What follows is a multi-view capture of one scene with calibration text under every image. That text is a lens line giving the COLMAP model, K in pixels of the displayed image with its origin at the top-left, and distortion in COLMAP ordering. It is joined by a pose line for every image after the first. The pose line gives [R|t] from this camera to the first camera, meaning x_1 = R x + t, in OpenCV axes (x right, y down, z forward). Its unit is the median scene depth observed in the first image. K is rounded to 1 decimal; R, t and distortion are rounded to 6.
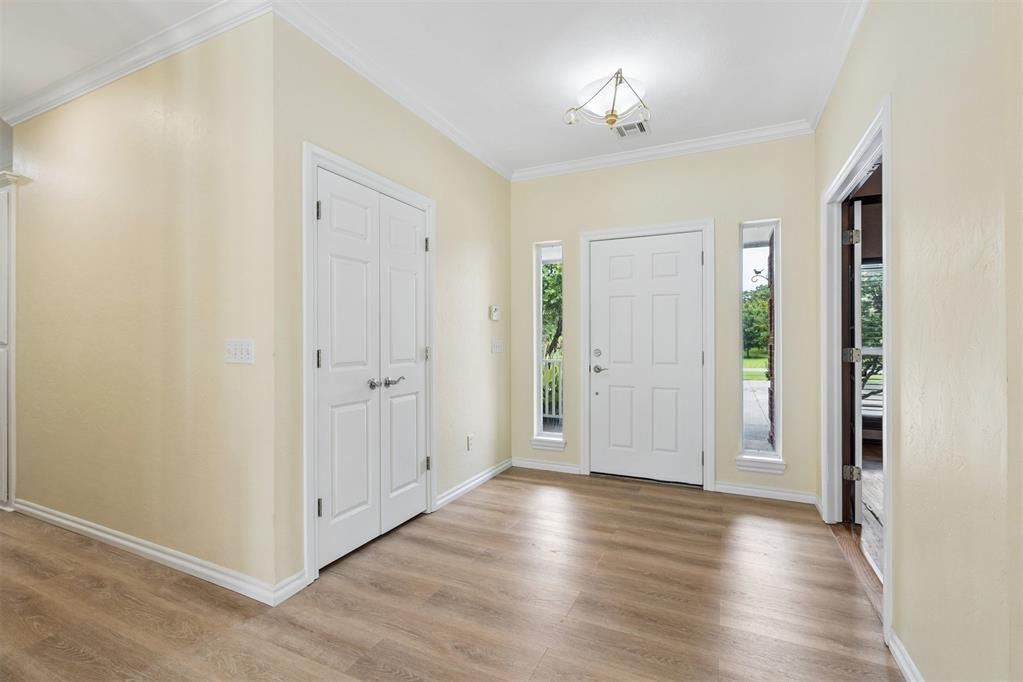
lens RADIAL K [[460.2, 0, 511.1], [0, 460.2, 340.2], [0, 0, 1]] dist [-0.005496, 0.000448]
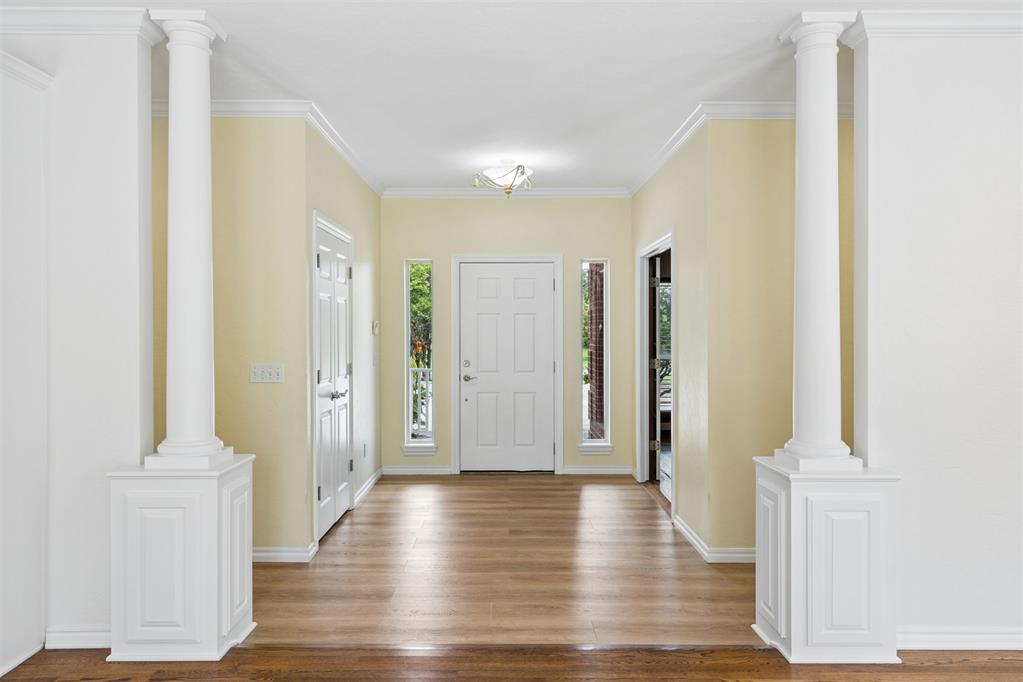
lens RADIAL K [[688.2, 0, 516.4], [0, 688.2, 335.9], [0, 0, 1]] dist [0.010202, 0.000865]
pose [[0.901211, -0.001848, 0.433377, -0.472939], [-0.000755, 0.999983, 0.005833, -0.054511], [-0.433380, -0.005584, 0.901194, -0.614435]]
